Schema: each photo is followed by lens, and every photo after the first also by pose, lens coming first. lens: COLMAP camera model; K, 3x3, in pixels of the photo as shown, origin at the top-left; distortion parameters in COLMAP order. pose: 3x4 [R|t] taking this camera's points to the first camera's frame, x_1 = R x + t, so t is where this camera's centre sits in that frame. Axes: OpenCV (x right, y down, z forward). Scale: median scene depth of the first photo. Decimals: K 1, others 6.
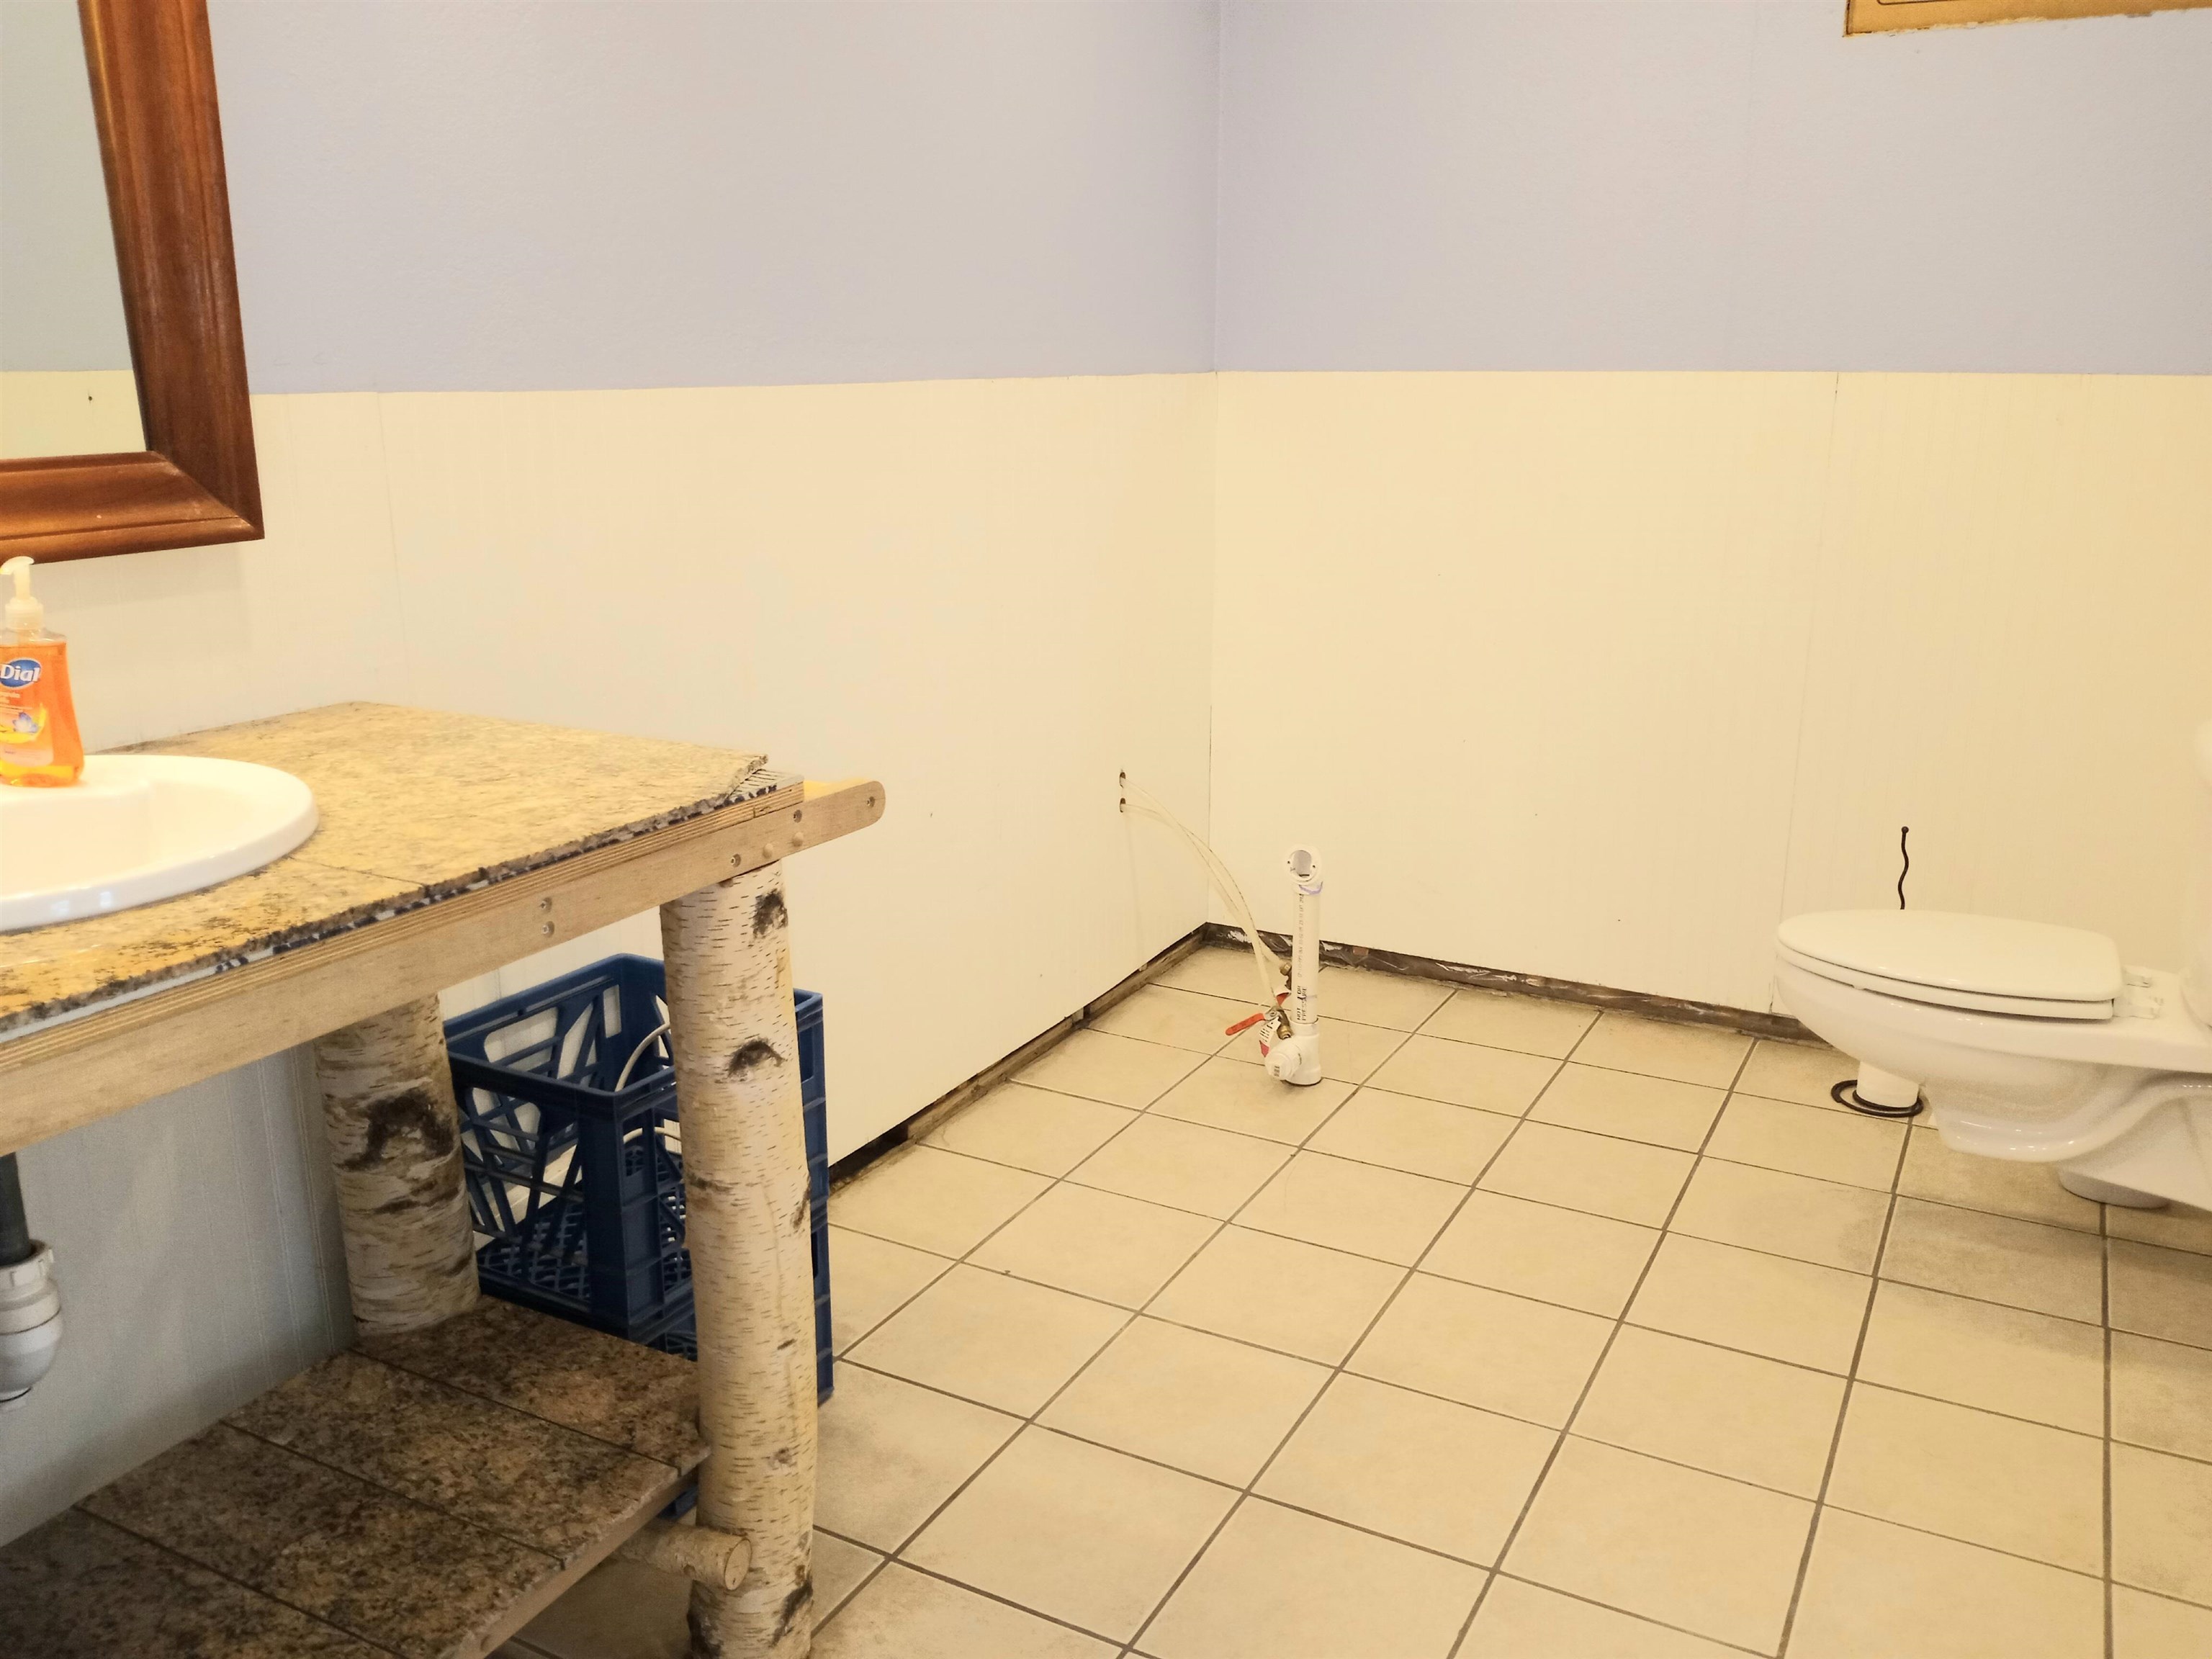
lens RADIAL K [[1758.7, 0, 1106.0], [0, 1758.7, 829.5], [0, 0, 1]] dist [0.068326, -0.164713]
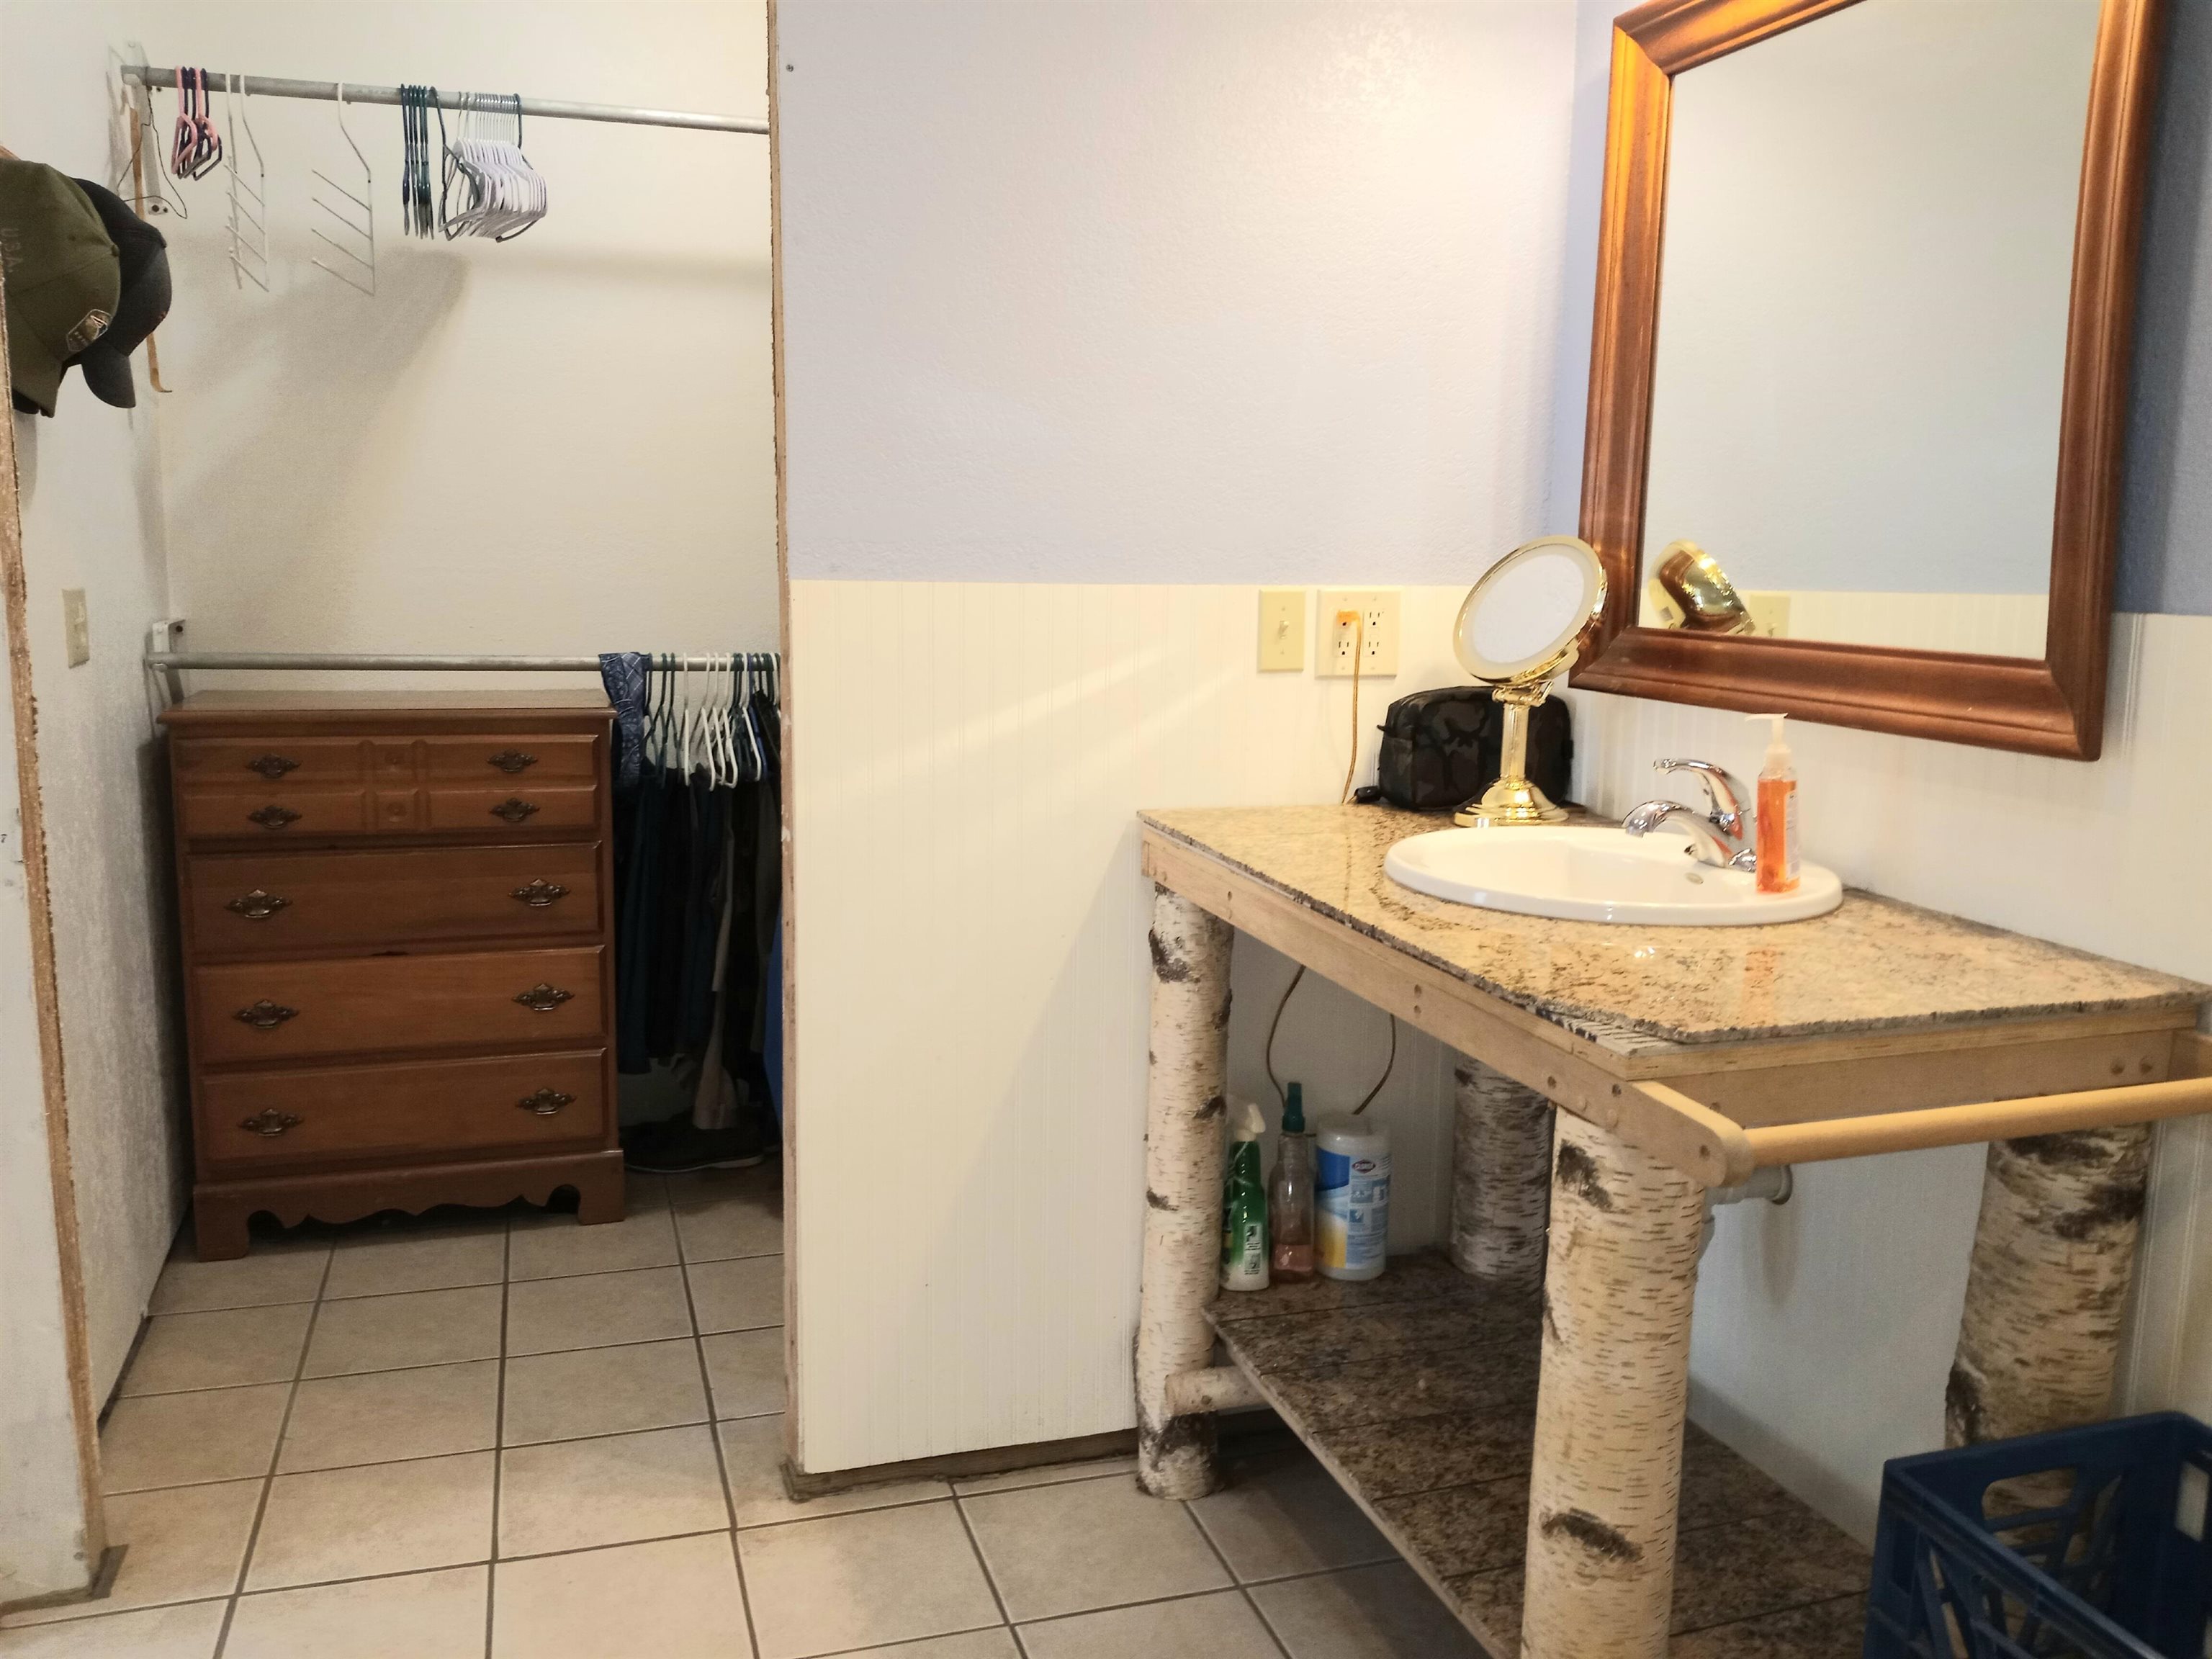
lens RADIAL K [[1758.7, 0, 1106.0], [0, 1758.7, 829.5], [0, 0, 1]] dist [0.068326, -0.164713]
pose [[-0.698209, 0.099482, -0.708949, 0.602752], [-0.201428, 0.922991, 0.327894, -0.364177], [0.686973, 0.371741, -0.624402, 1.361389]]
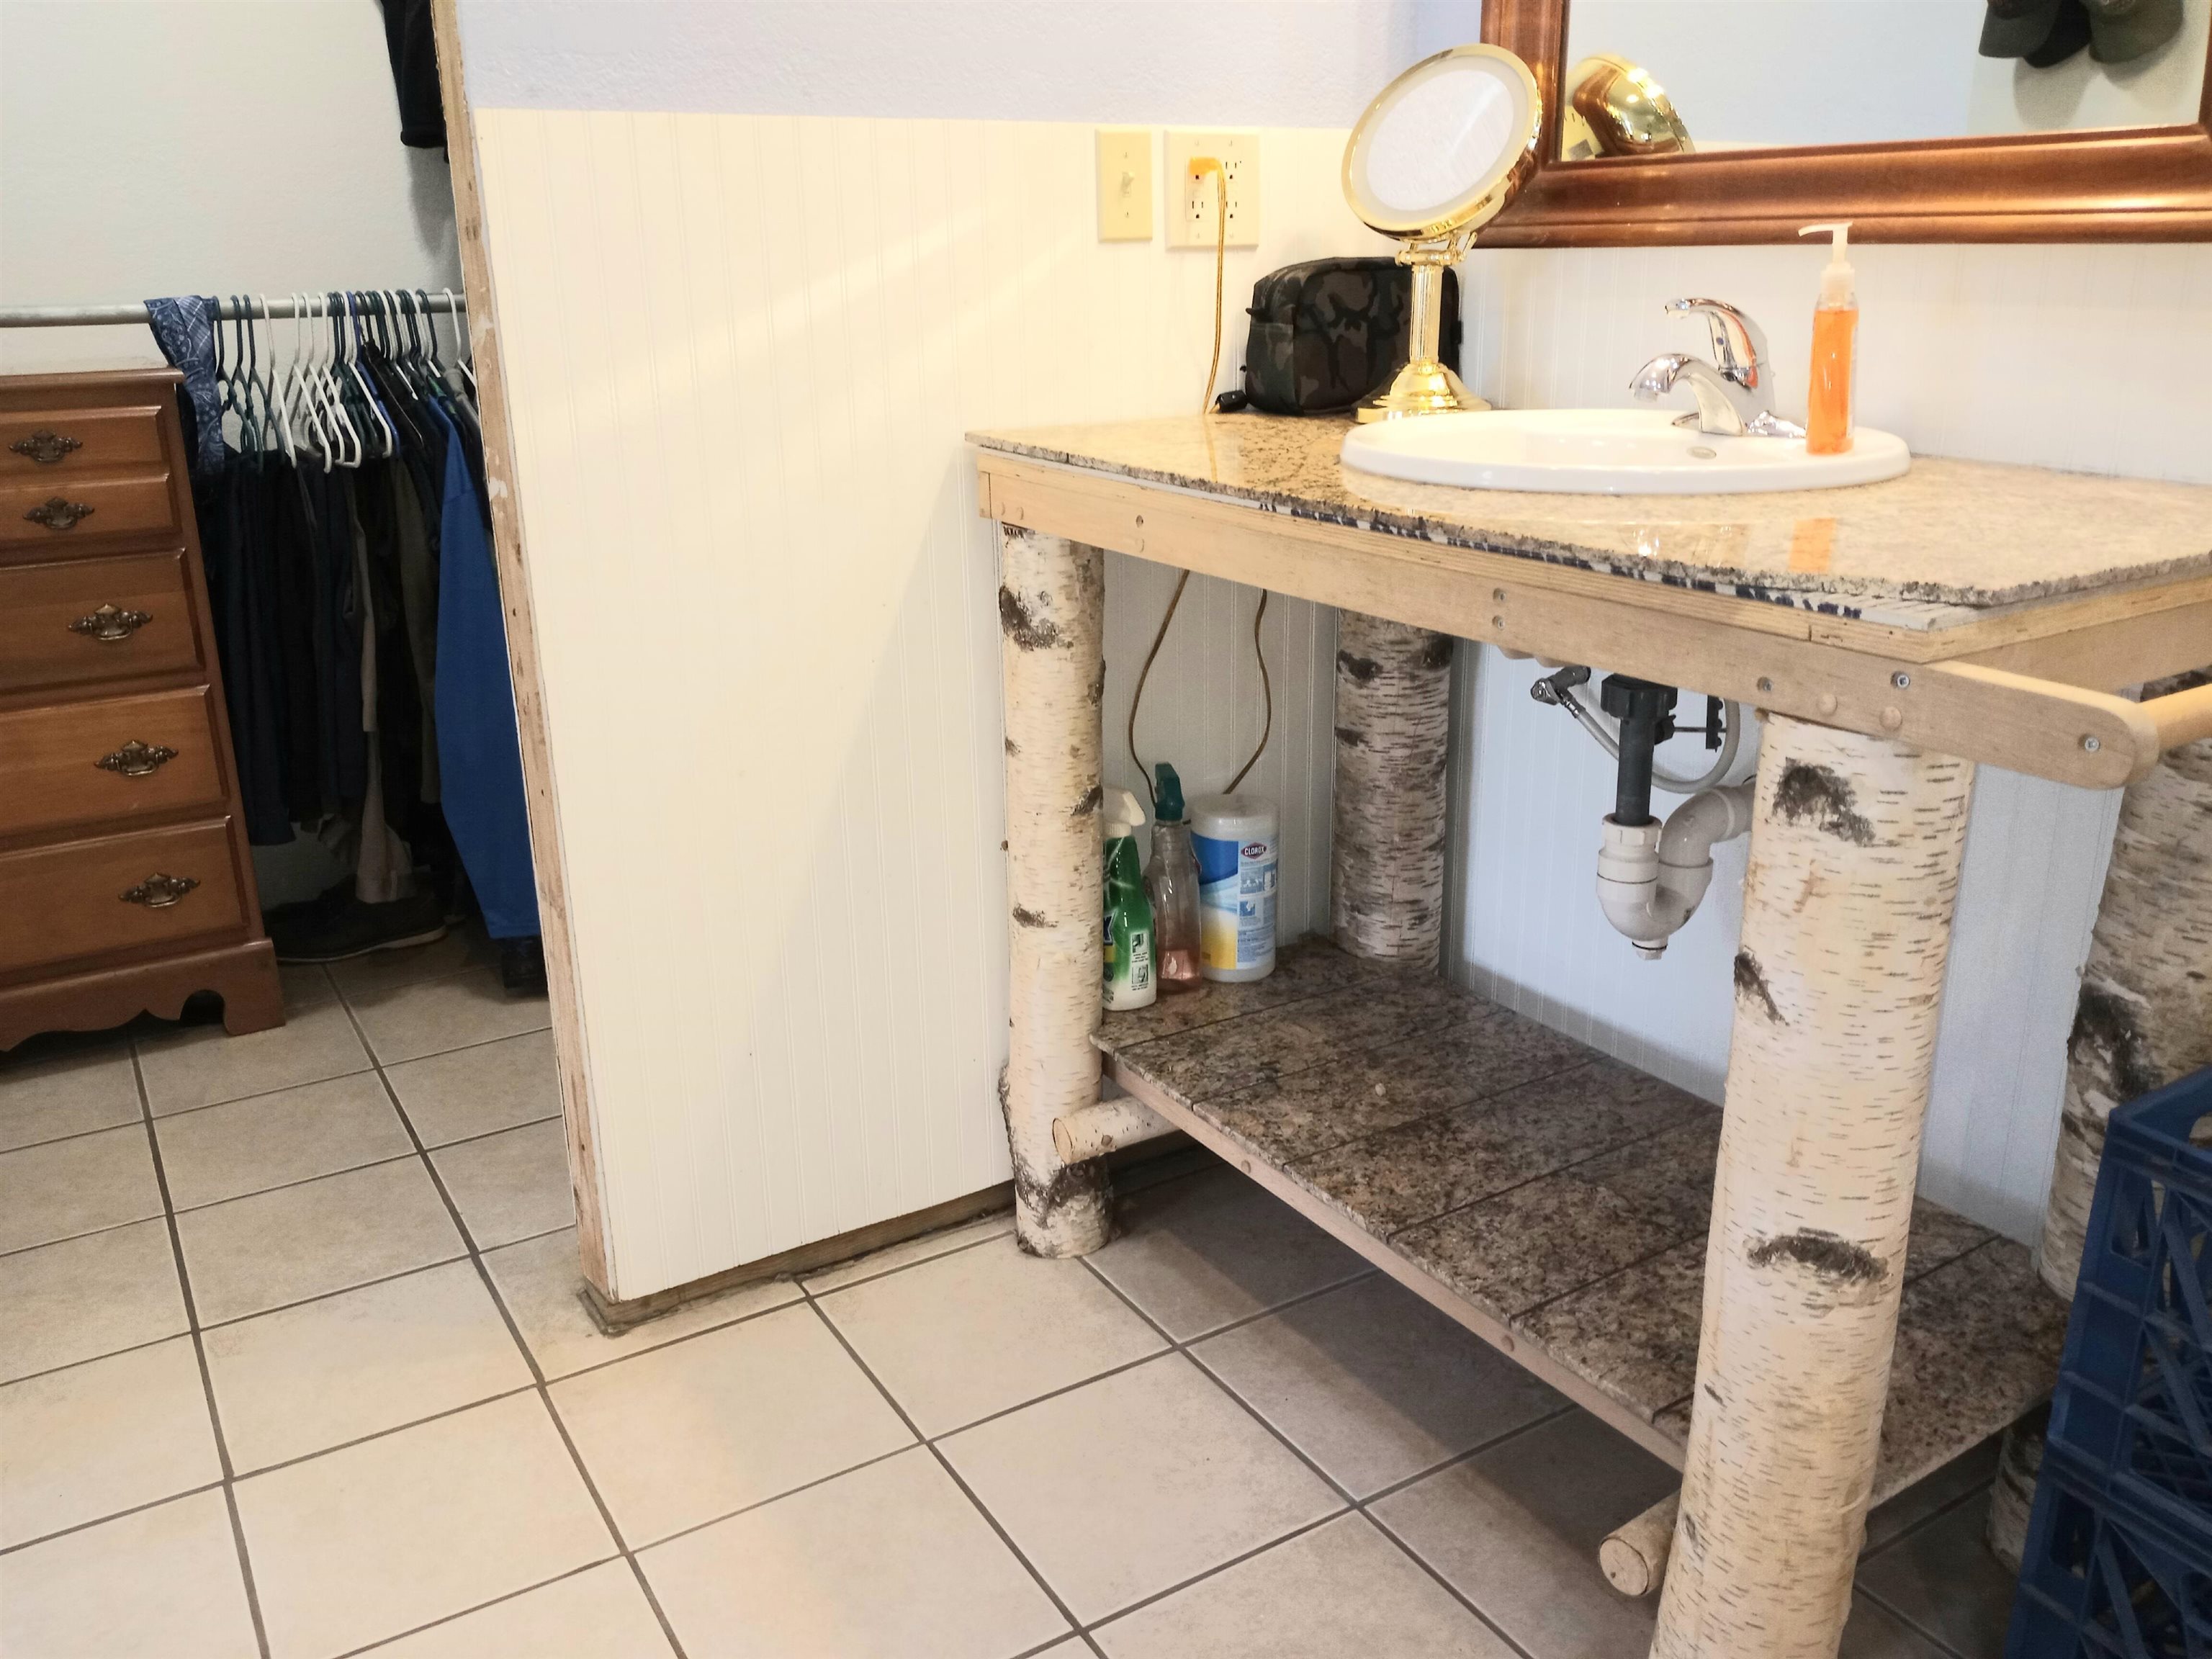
lens RADIAL K [[1758.7, 0, 1106.0], [0, 1758.7, 829.5], [0, 0, 1]] dist [0.068326, -0.164713]
pose [[-0.503722, 0.273832, -0.819317, 0.498407], [-0.208303, 0.881944, 0.422830, -0.170721], [0.838376, 0.383655, -0.387214, 1.063855]]
